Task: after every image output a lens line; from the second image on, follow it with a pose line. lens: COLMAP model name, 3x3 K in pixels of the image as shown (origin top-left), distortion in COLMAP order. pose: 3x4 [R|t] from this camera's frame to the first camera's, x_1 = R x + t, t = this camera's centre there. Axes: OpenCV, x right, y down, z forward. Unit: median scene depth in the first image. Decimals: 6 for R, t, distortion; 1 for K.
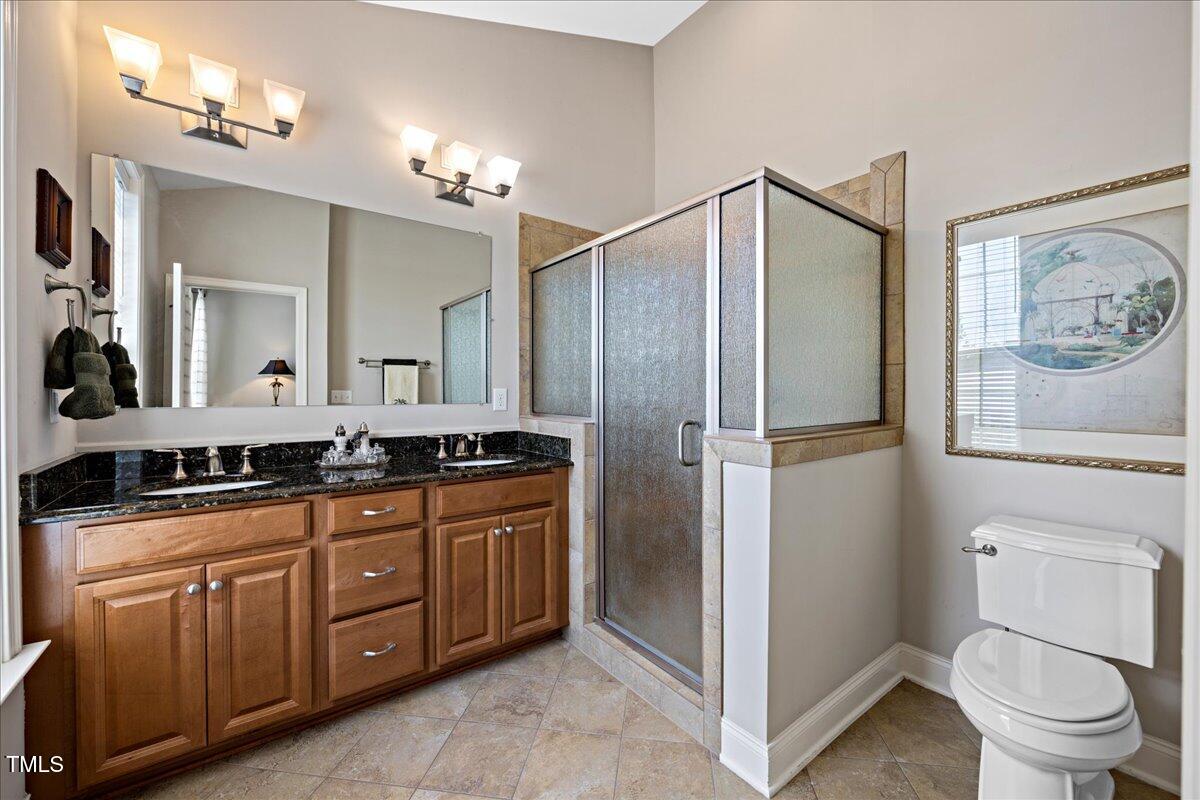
lens RADIAL K [[470.4, 0, 597.1], [0, 470.4, 397.5], [0, 0, 1]] dist [-0.006106, 0.000520]
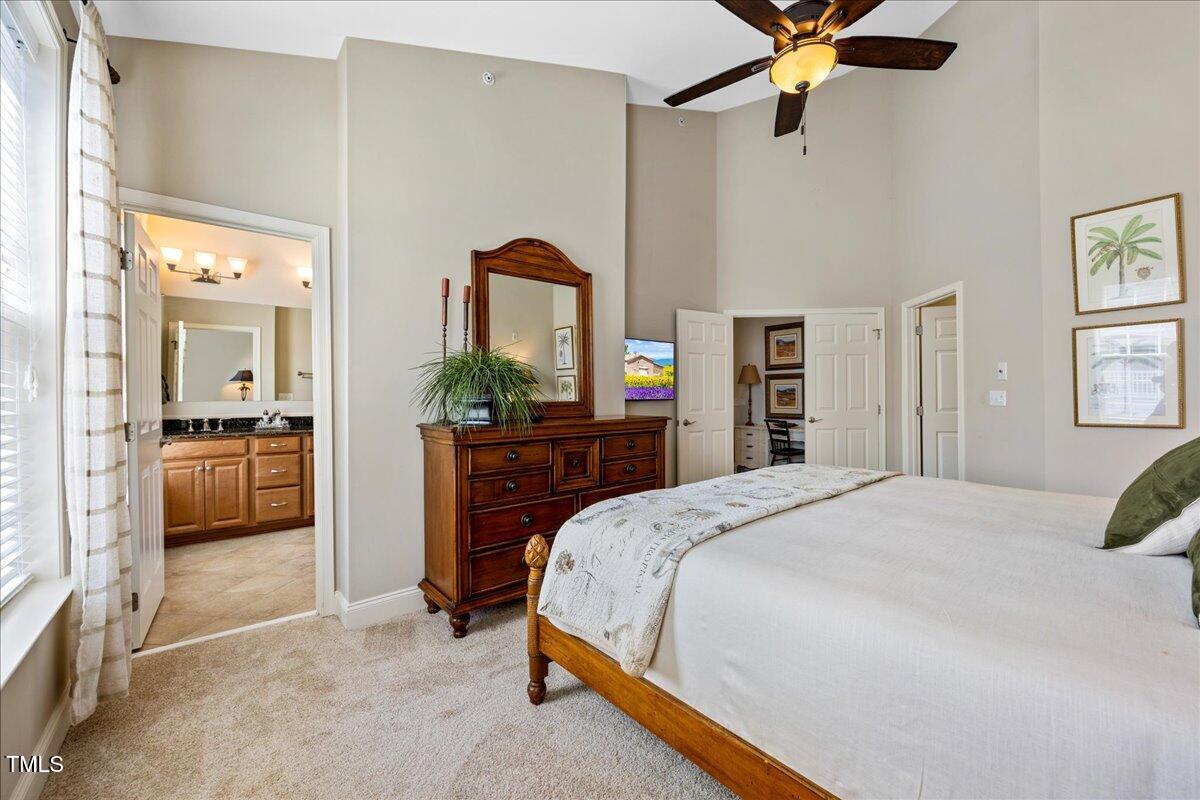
lens RADIAL K [[470.4, 0, 603.1], [0, 470.4, 396.7], [0, 0, 1]] dist [-0.006106, 0.000520]
pose [[0.999035, -0.004283, 0.043703, 1.067433], [0.004424, 0.999985, -0.003141, 0.013979], [-0.043689, 0.003331, 0.999040, -1.432867]]
